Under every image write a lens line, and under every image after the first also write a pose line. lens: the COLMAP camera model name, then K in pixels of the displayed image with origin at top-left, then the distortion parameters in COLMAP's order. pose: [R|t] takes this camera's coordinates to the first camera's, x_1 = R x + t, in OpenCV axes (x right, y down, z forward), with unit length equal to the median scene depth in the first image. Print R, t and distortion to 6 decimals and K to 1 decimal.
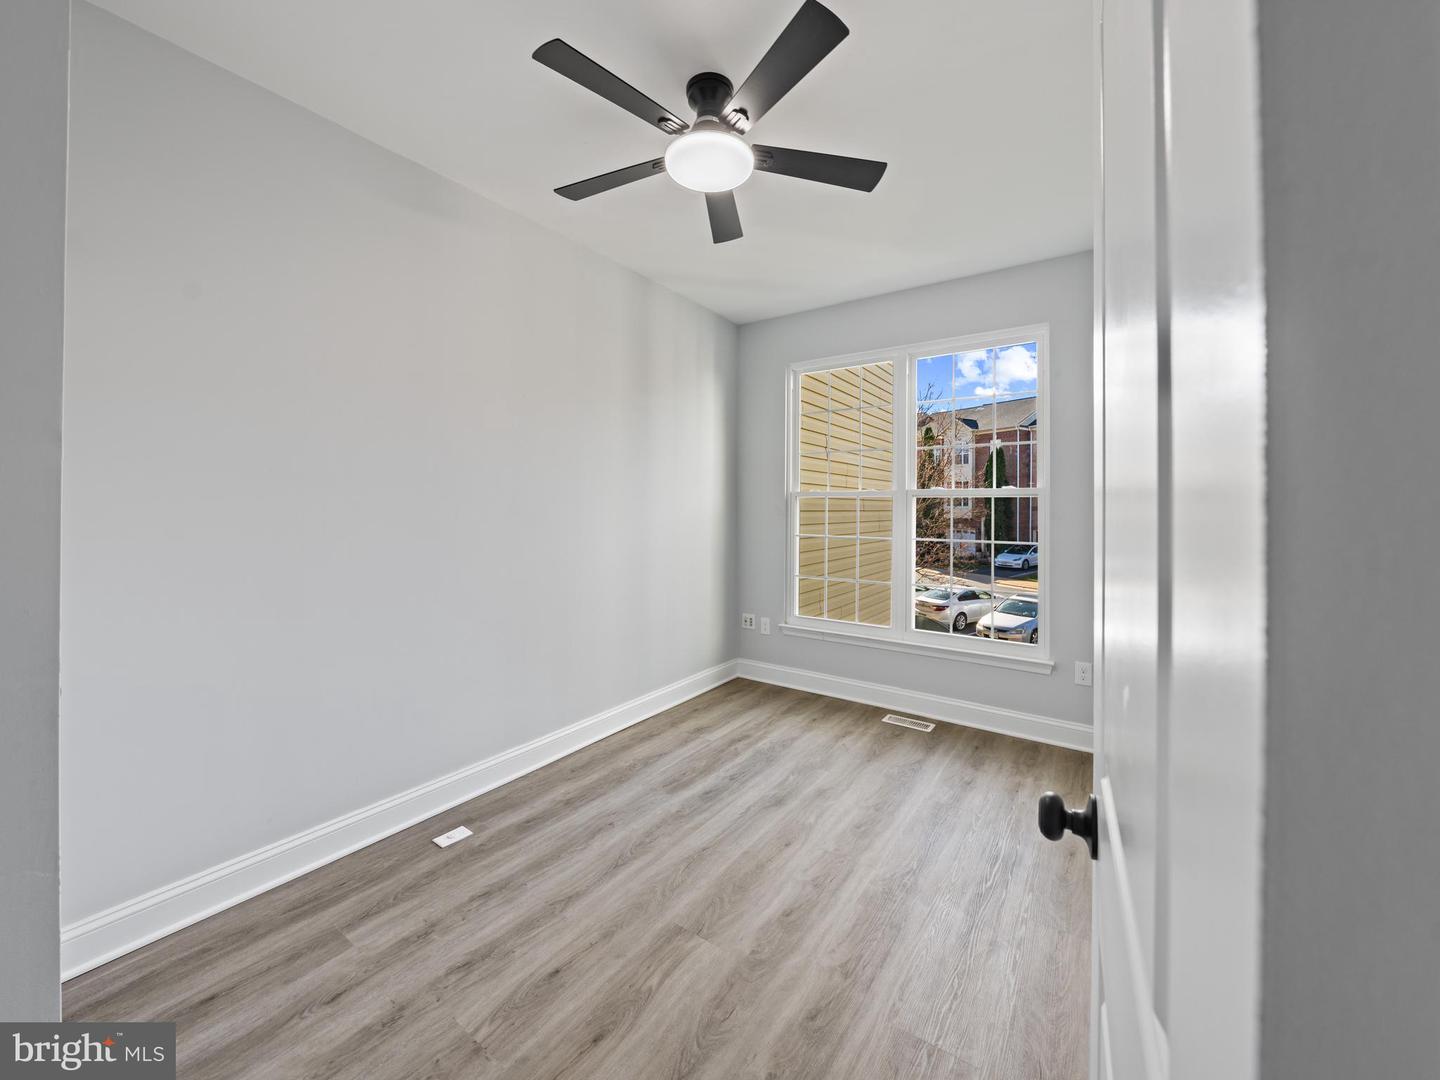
lens RADIAL K [[554.9, 0, 720.0], [0, 554.9, 540.0], [0, 0, 1]] dist [-0.001380, -0.000034]
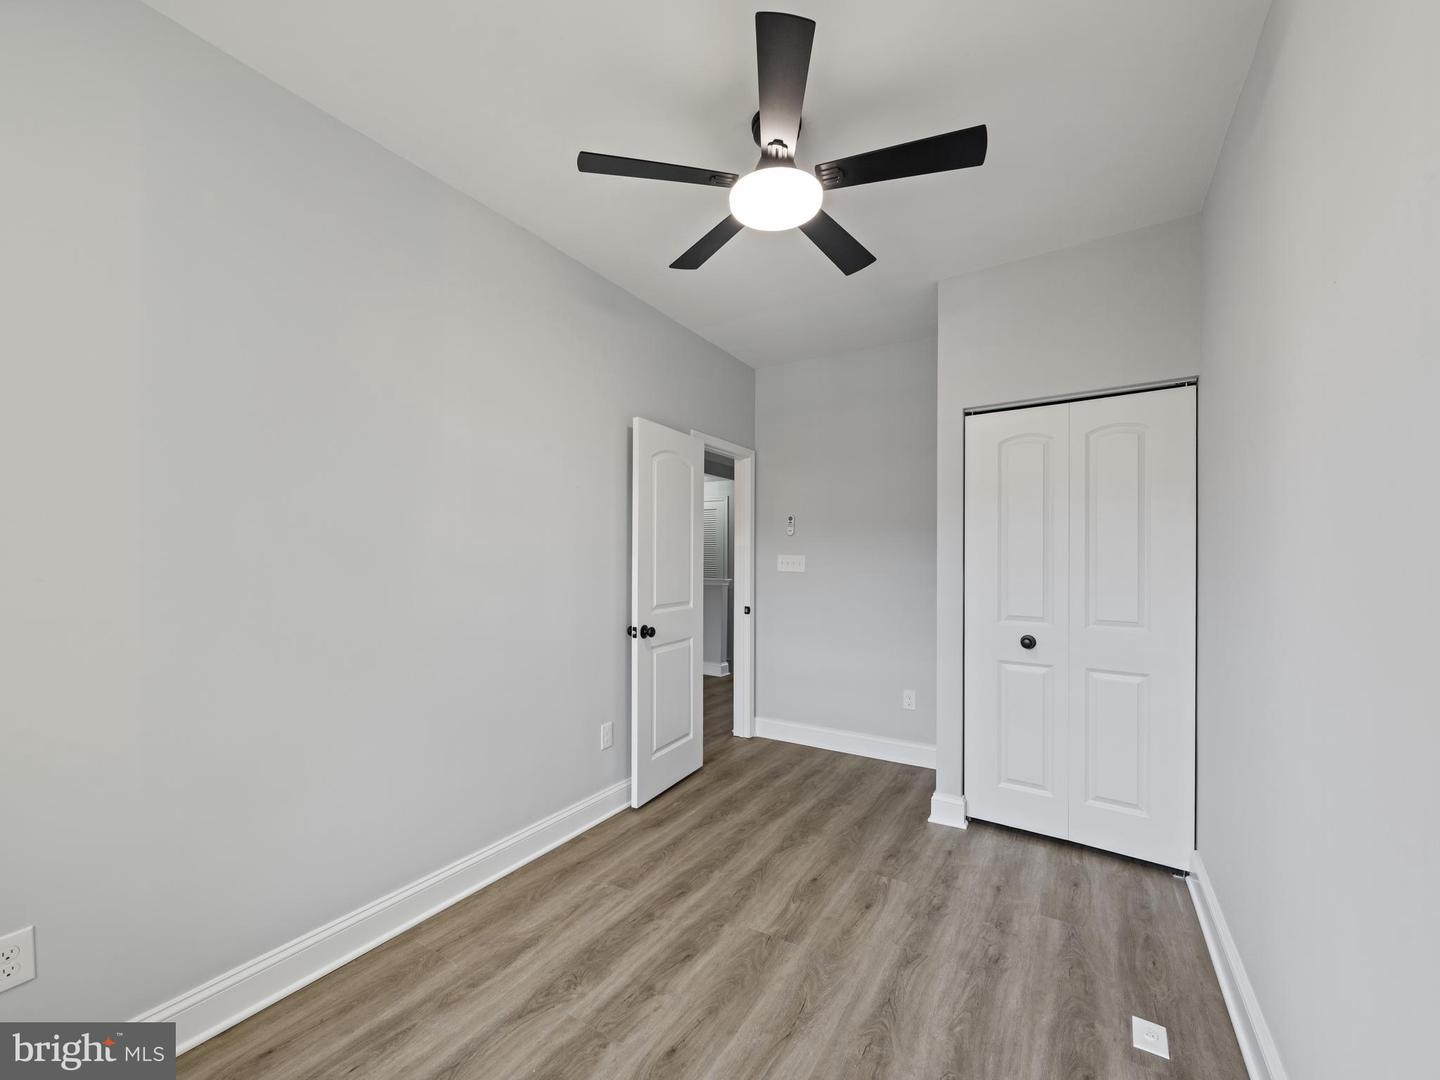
lens RADIAL K [[580.0, 0, 720.0], [0, 580.0, 540.0], [0, 0, 1]] dist [-0.000290, -0.000045]
pose [[-0.998241, -0.011384, -0.058175, 0.138437], [-0.013388, 0.999326, 0.034186, -0.139570], [0.057747, 0.034905, -0.997721, 2.116579]]
